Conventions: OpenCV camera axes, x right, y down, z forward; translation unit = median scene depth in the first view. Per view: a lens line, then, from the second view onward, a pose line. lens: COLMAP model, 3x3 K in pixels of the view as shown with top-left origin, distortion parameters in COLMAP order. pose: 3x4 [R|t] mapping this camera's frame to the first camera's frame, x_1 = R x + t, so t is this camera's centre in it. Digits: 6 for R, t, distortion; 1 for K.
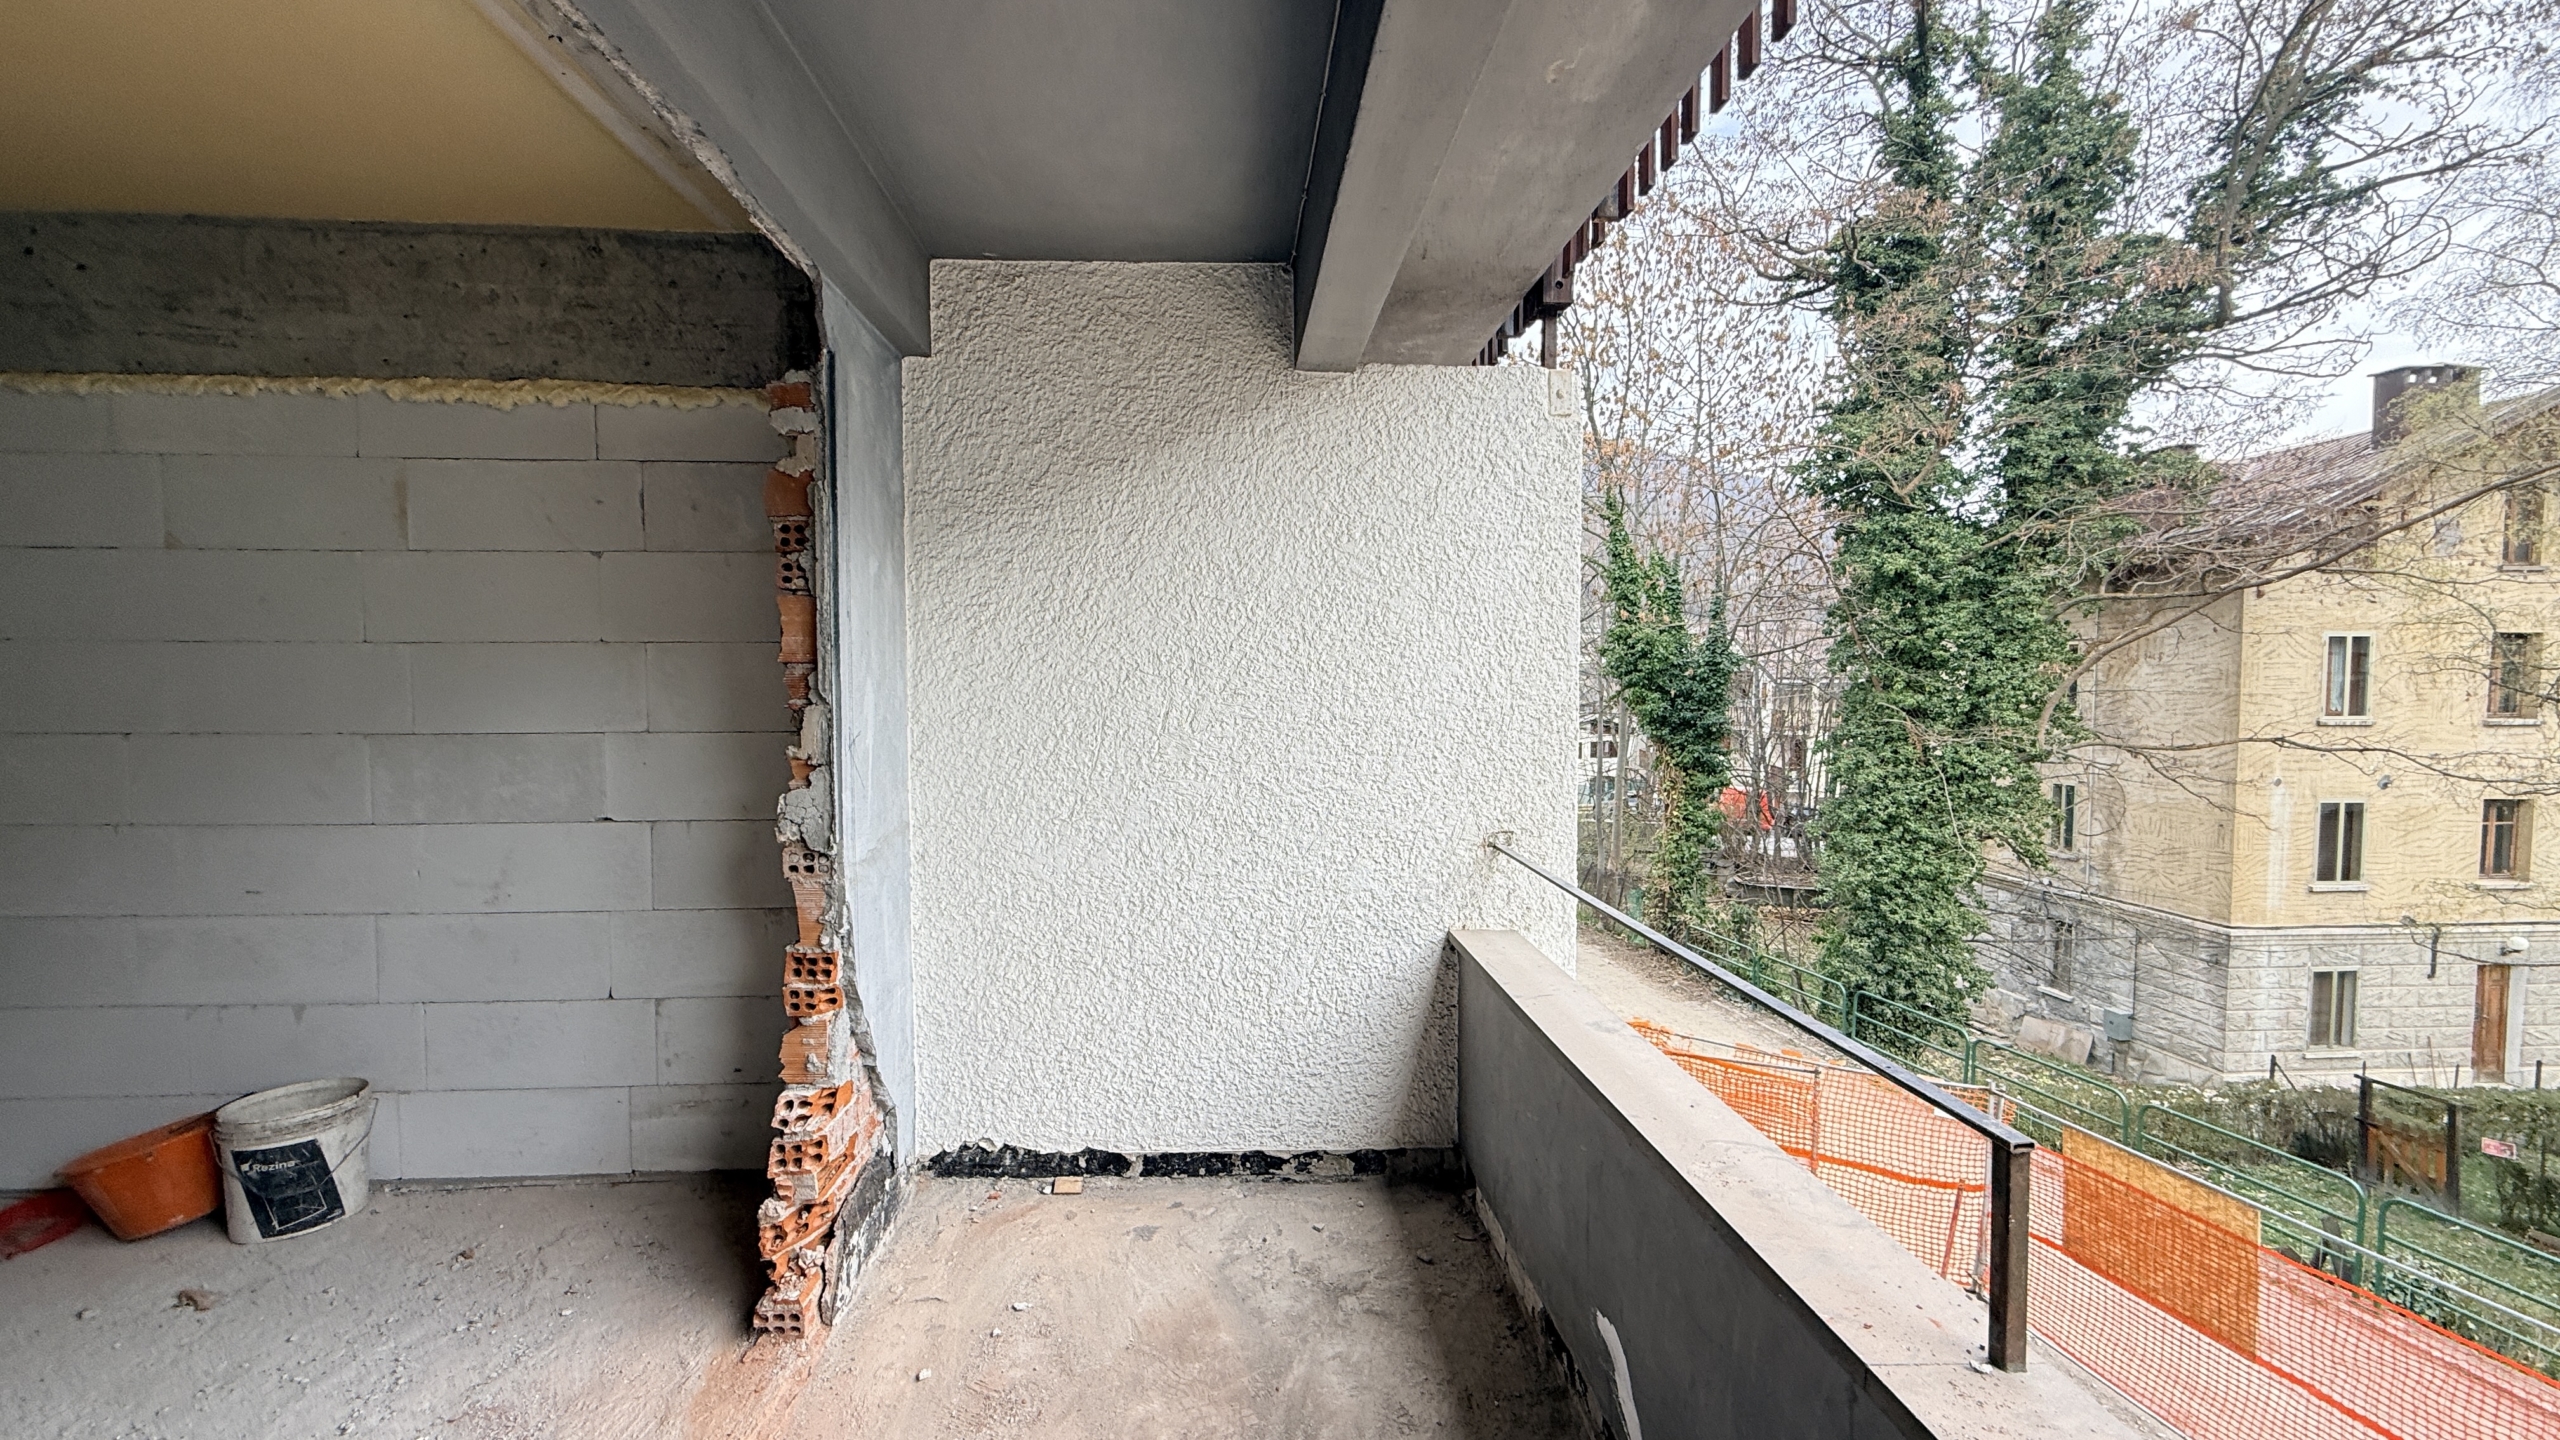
lens RADIAL K [[1012.4, 0, 1273.2], [0, 1012.4, 719.7], [0, 0, 1]] dist [0.000625, -0.000105]
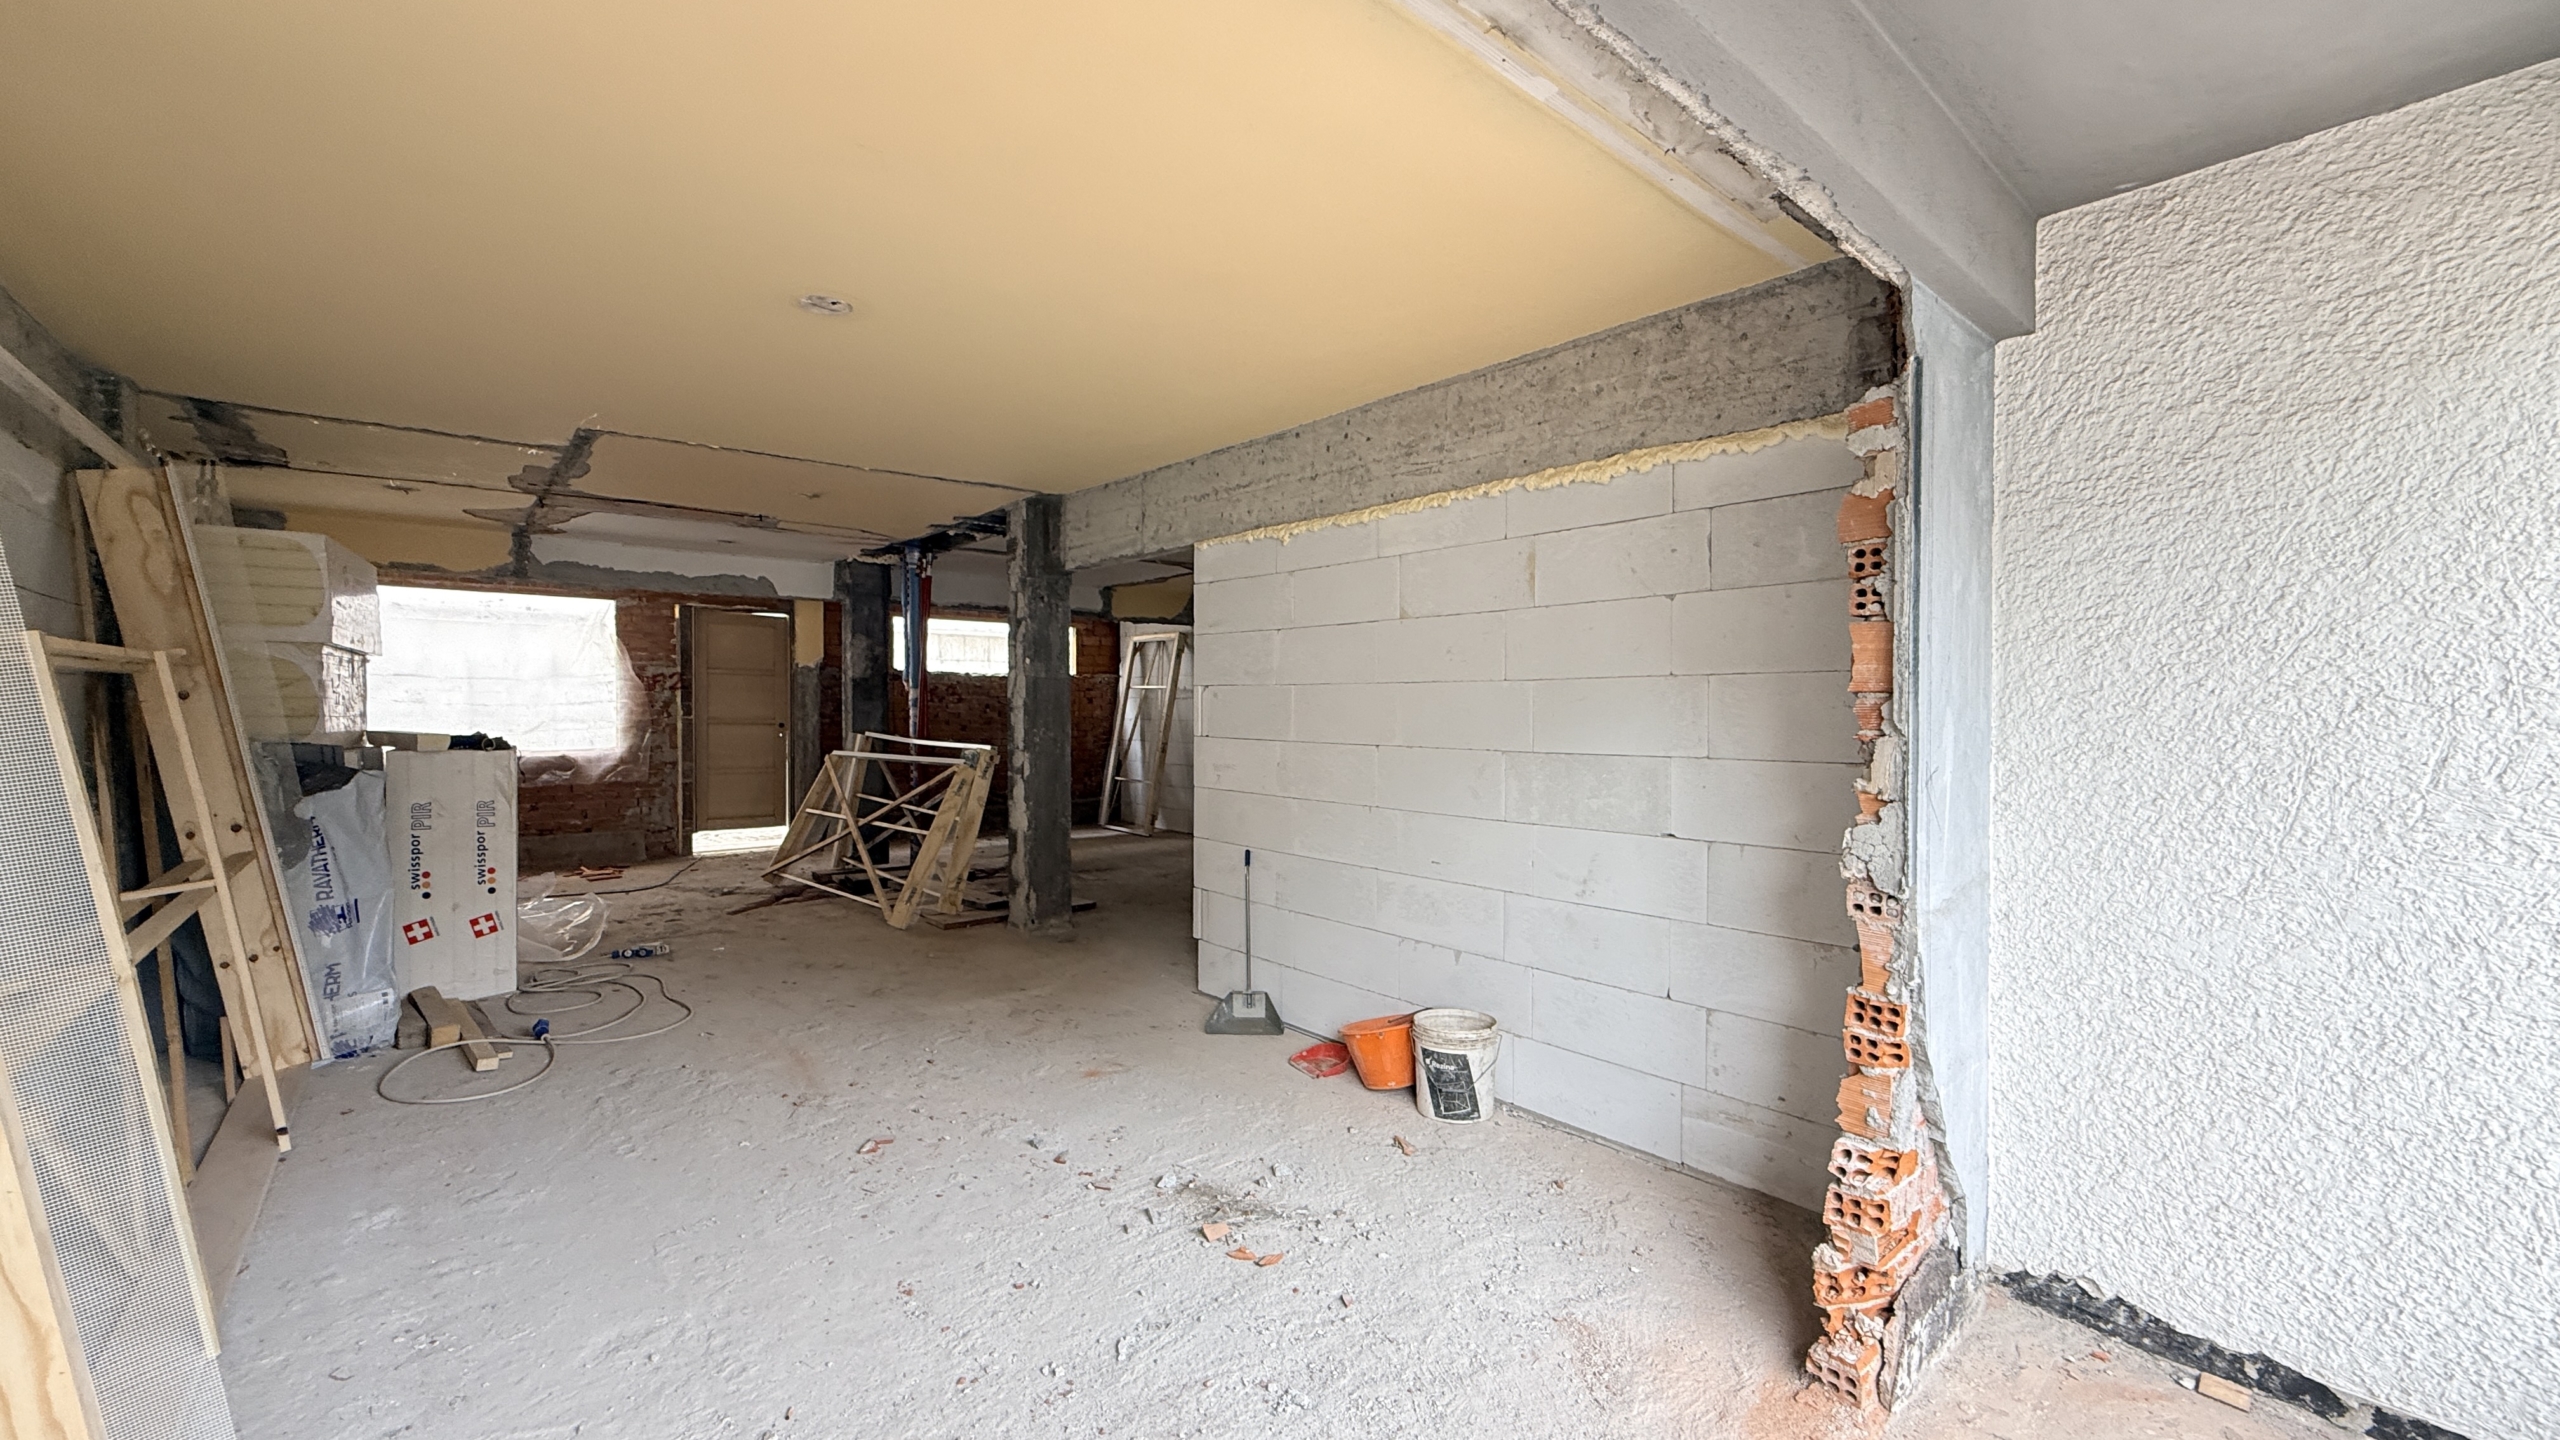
lens RADIAL K [[1012.4, 0, 1273.7], [0, 1012.4, 719.9], [0, 0, 1]] dist [0.000625, -0.000105]
pose [[0.604215, 0.008640, -0.796774, -0.036620], [-0.030840, 0.999446, -0.012550, -0.000552], [0.796224, 0.032155, 0.604147, -0.017296]]
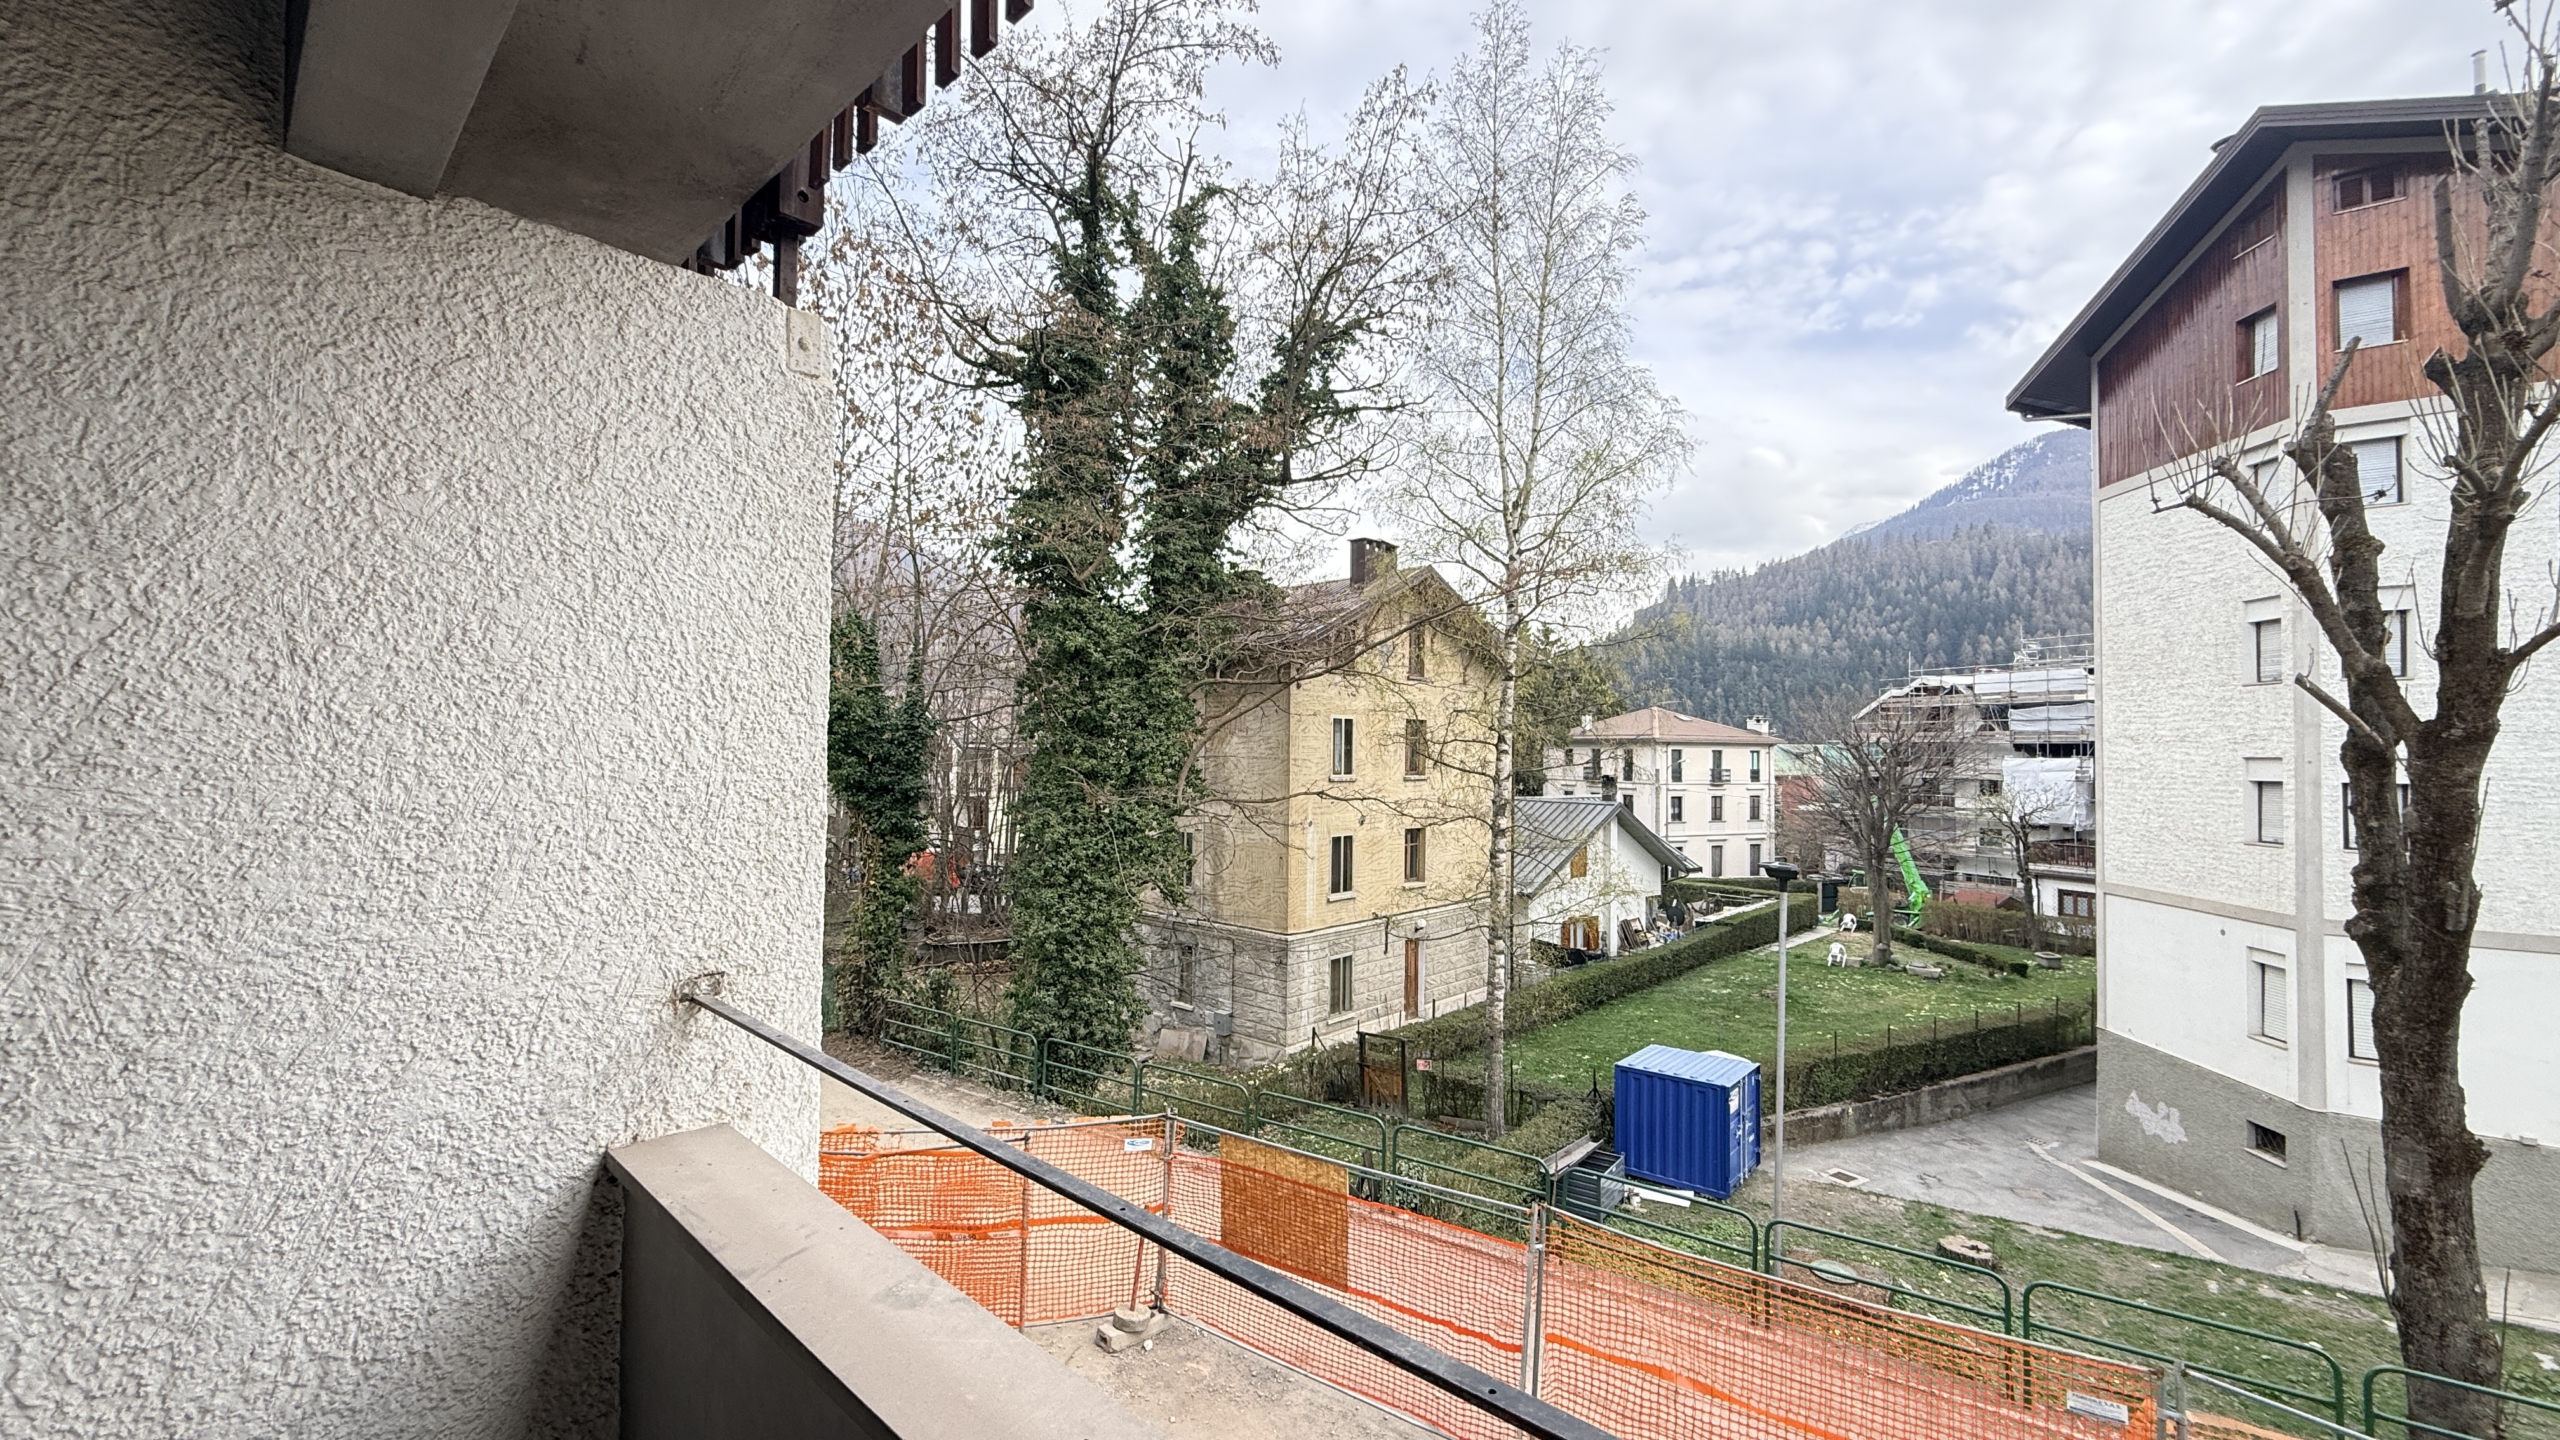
lens RADIAL K [[1012.4, 0, 1272.8], [0, 1012.4, 726.9], [0, 0, 1]] dist [0.000625, -0.000105]
pose [[0.721959, 0.024463, 0.691503, 0.035677], [0.013635, 0.998678, -0.049565, -0.012380], [-0.691802, 0.045213, 0.720671, 0.275259]]
